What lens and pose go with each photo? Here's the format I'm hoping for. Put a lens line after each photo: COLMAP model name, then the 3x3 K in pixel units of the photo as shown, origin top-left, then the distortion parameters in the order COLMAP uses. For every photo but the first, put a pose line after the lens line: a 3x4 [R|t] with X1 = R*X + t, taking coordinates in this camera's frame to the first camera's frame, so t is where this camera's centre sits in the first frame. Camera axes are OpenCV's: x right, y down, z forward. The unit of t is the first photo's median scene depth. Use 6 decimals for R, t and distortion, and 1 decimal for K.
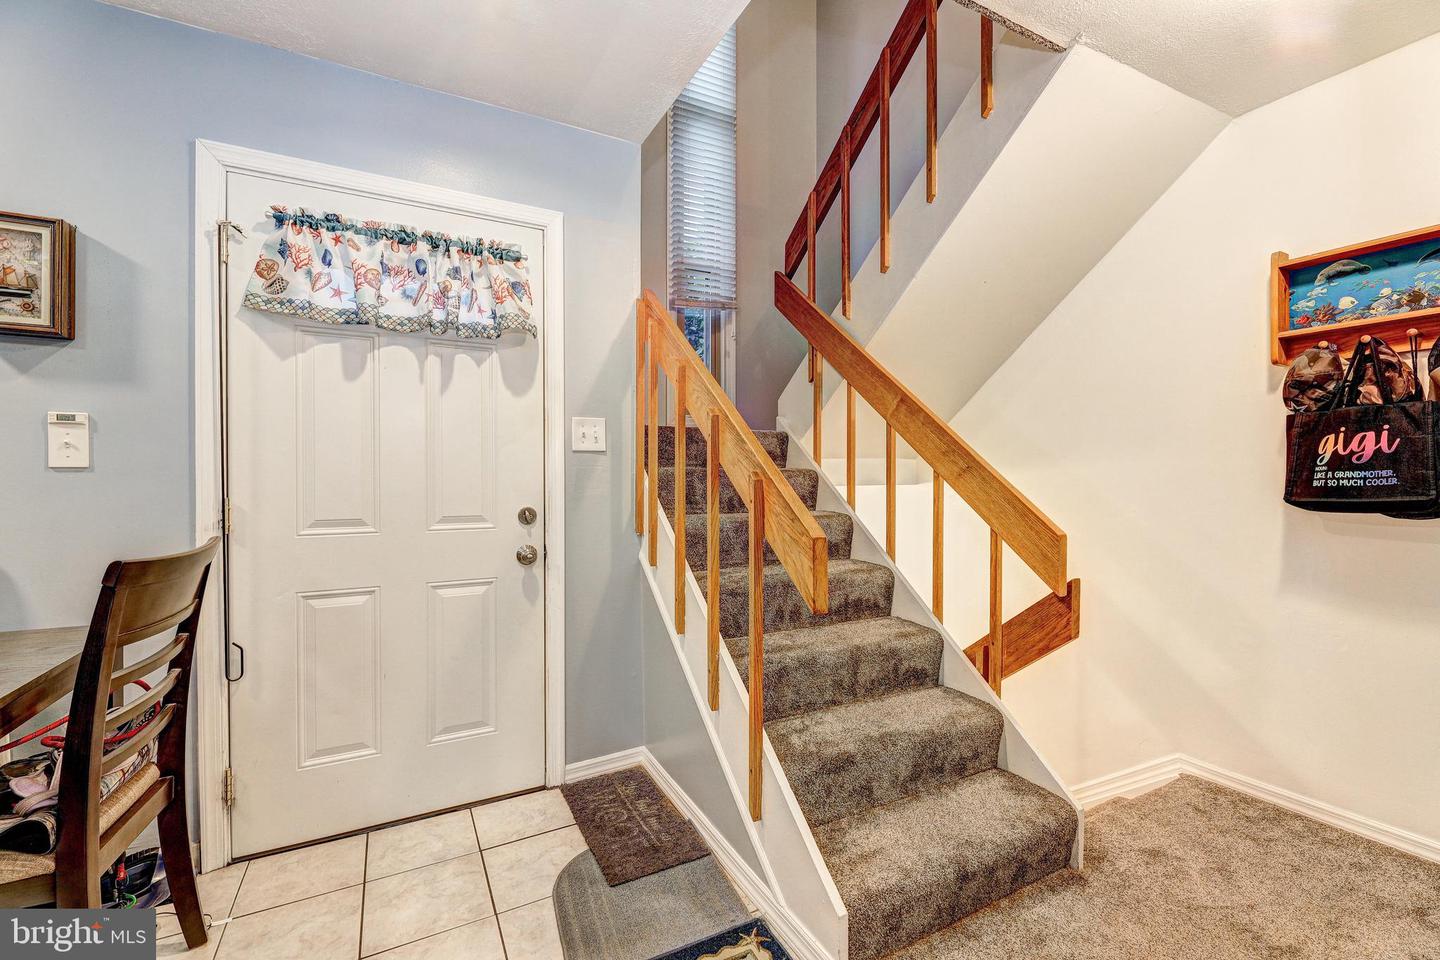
lens RADIAL K [[623.2, 0, 720.0], [0, 623.2, 480.0], [0, 0, 1]] dist [-0.002186, -0.000746]
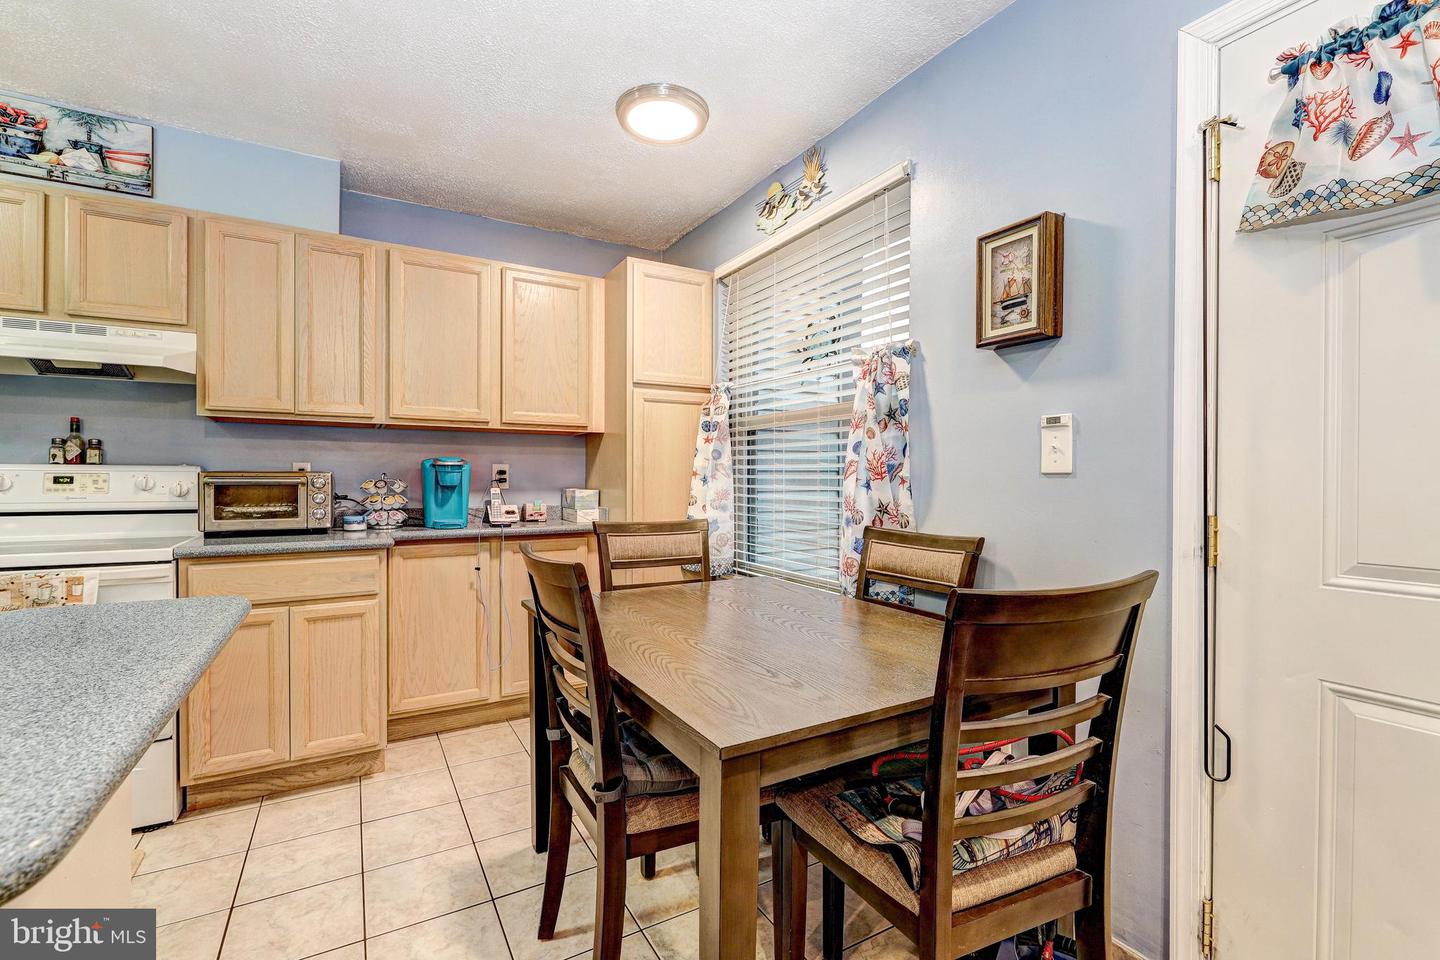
lens RADIAL K [[631.0, 0, 715.8], [0, 631.0, 480.3], [0, 0, 1]] dist [0.009664, -0.006096]
pose [[0.034078, 0.002616, -0.999416, -0.105013], [-0.009086, 0.999956, 0.002308, -0.006683], [0.999378, 0.009002, 0.034100, 0.447248]]
